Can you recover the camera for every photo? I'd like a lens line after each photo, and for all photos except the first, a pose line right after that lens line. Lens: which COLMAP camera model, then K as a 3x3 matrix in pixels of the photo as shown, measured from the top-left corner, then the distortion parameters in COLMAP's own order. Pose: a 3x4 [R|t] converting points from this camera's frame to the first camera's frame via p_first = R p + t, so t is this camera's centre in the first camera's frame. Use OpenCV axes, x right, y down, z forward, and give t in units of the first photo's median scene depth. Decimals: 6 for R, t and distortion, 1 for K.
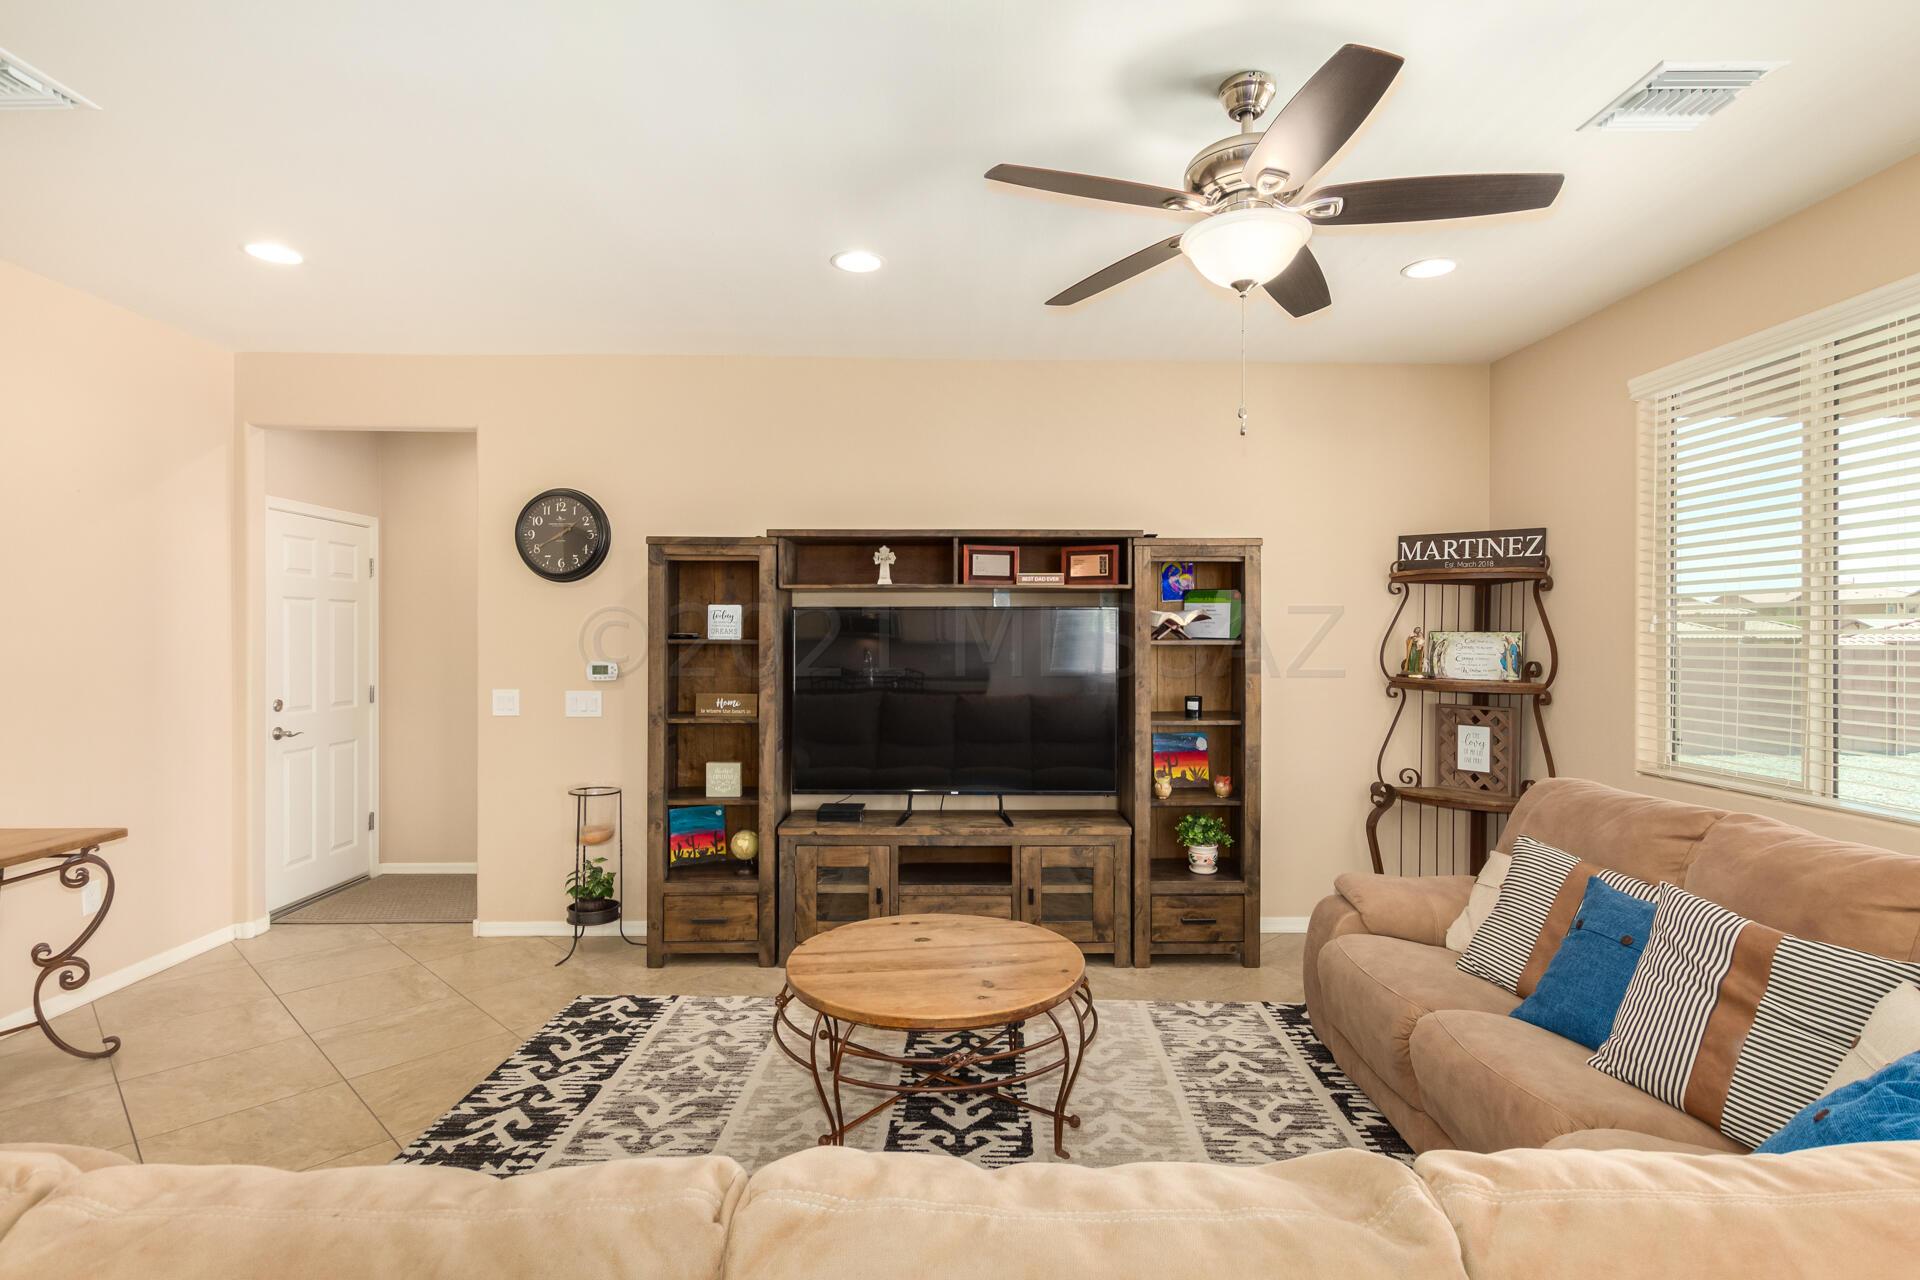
lens RADIAL K [[924.9, 0, 948.5], [0, 924.9, 644.4], [0, 0, 1]] dist [0.009279, -0.002688]
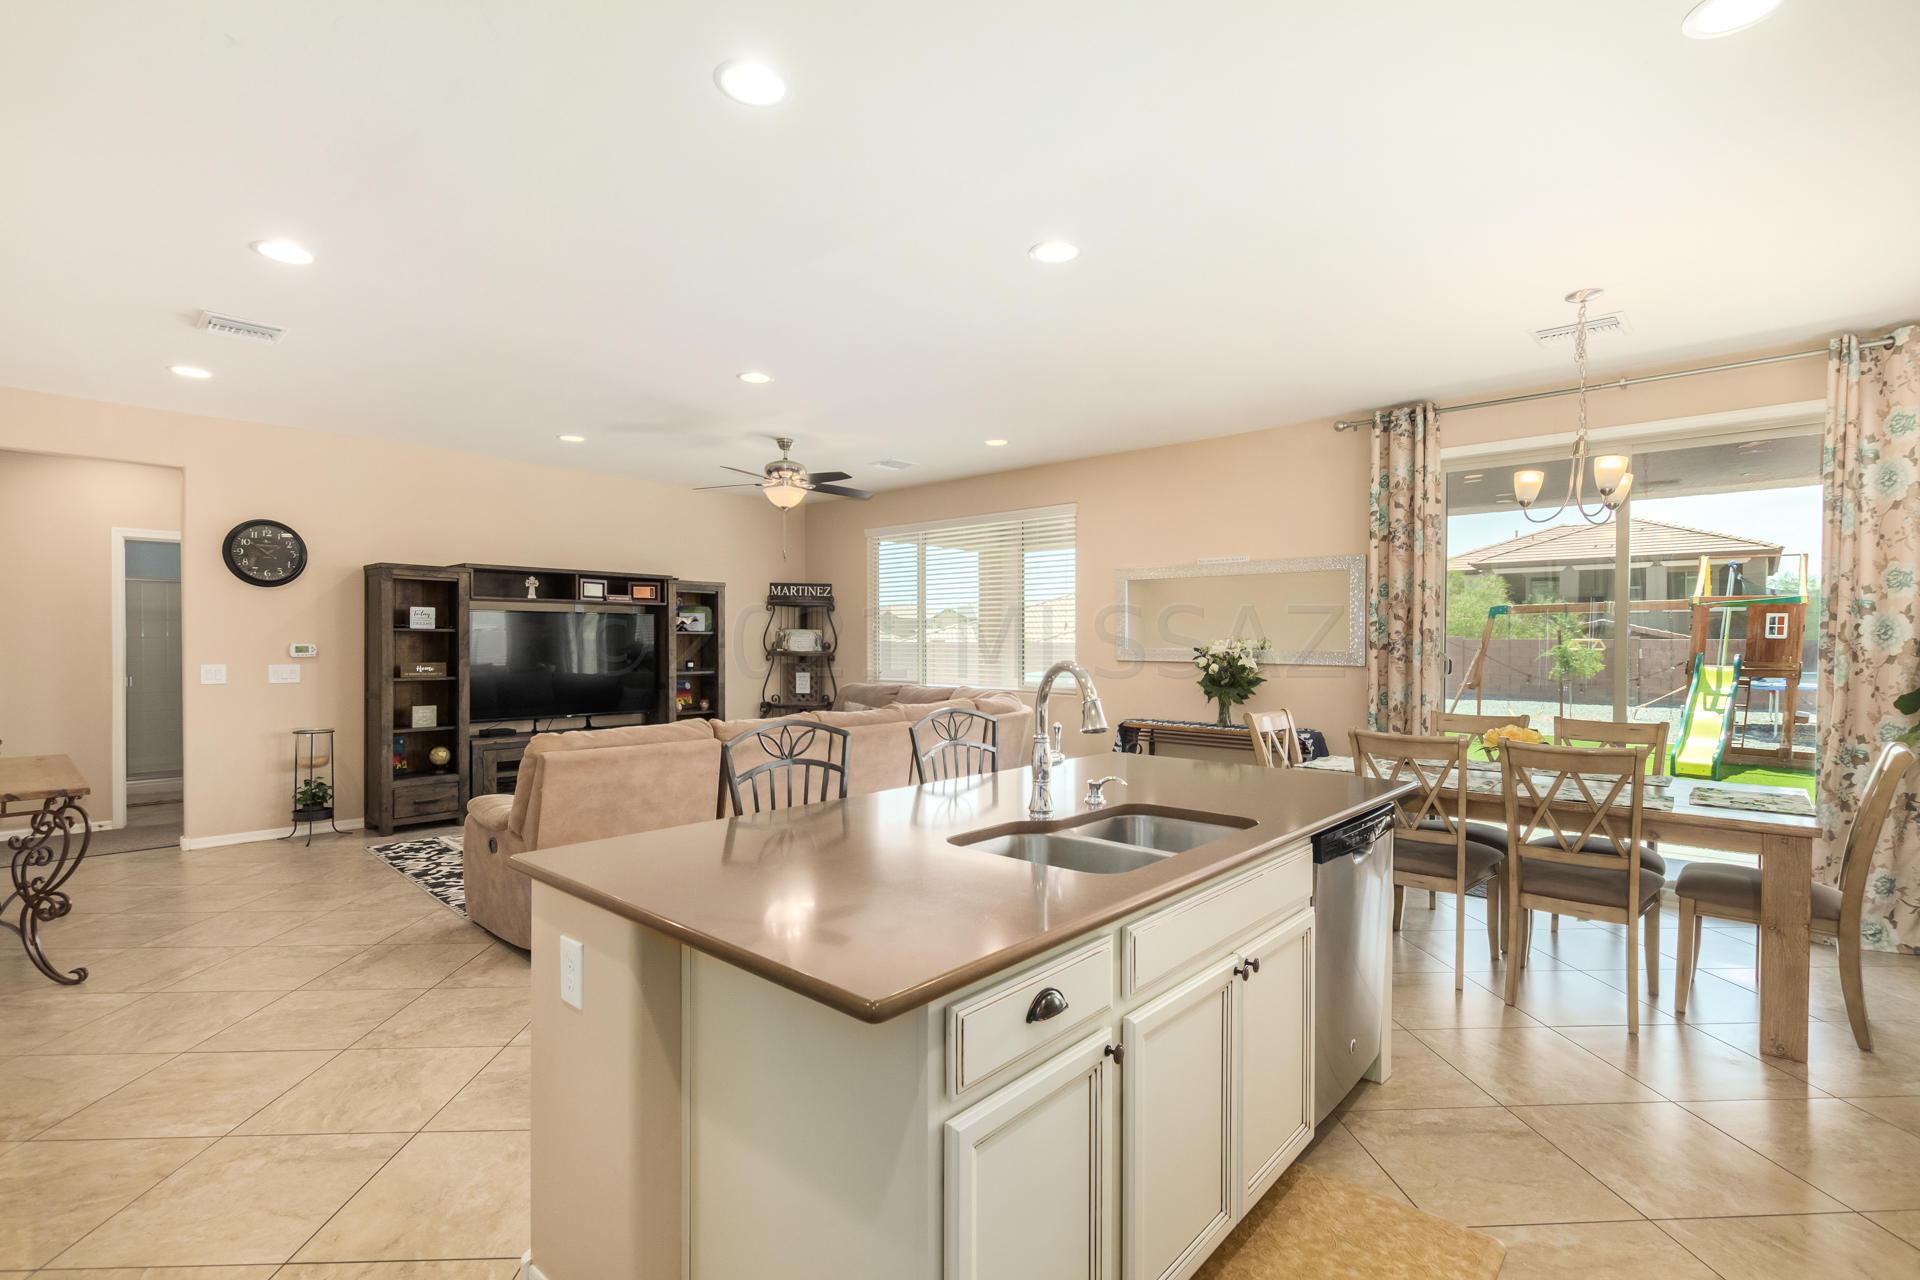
lens RADIAL K [[883.8, 0, 964.7], [0, 883.8, 649.9], [0, 0, 1]] dist [-0.002404, 0.001139]
pose [[0.684033, -0.006251, 0.729424, -0.725859], [-0.000297, 0.999961, 0.008848, 0.017308], [-0.729451, -0.006269, 0.684004, -0.735536]]
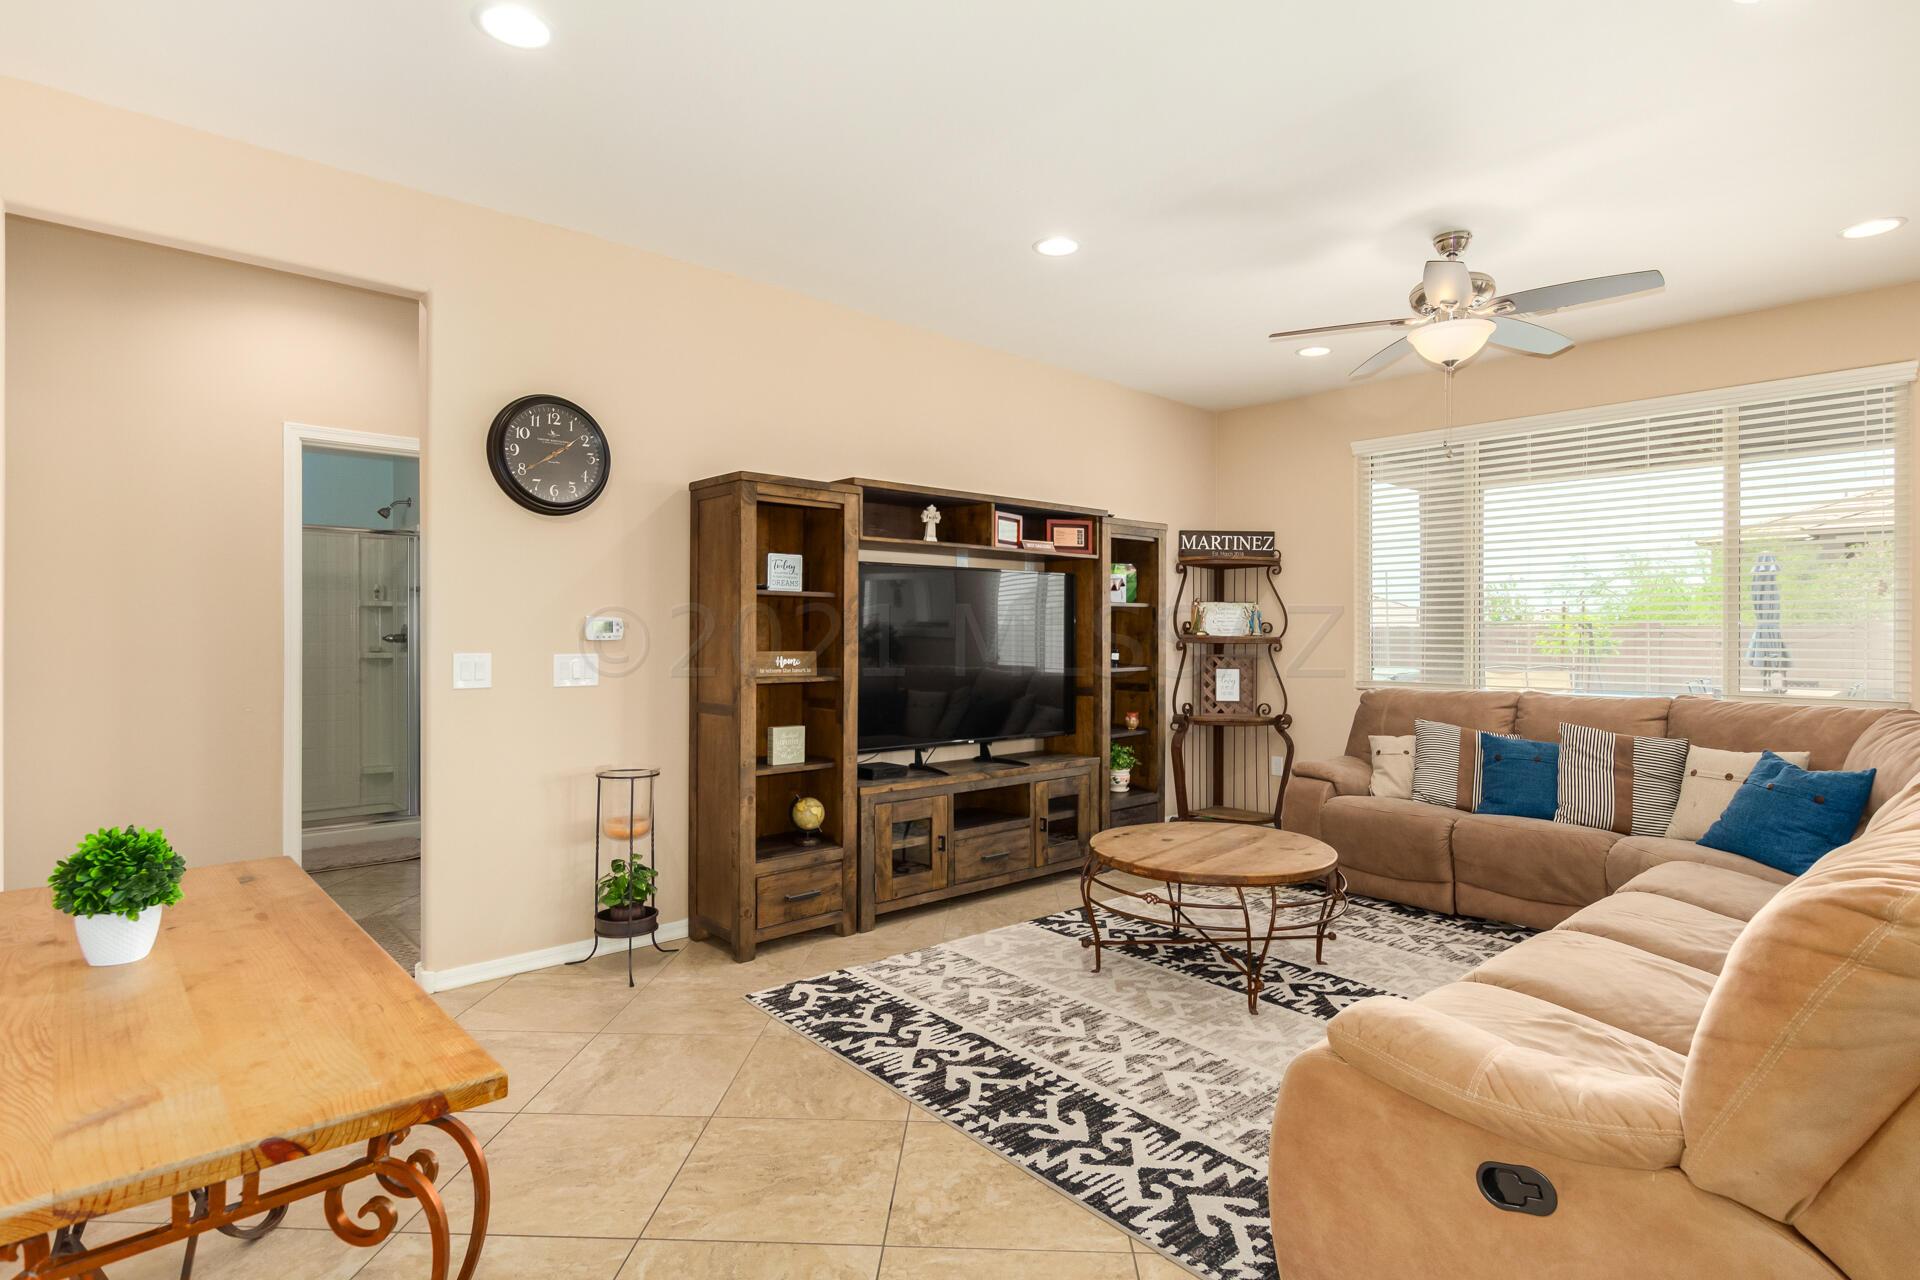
lens RADIAL K [[986.6, 0, 952.4], [0, 986.6, 634.3], [0, 0, 1]] dist [-0.010641, -0.000487]
pose [[0.750266, -0.000429, 0.661136, -0.774921], [0.001765, 0.999998, -0.001354, 0.038755], [-0.661134, 0.002183, 0.750264, 0.163065]]
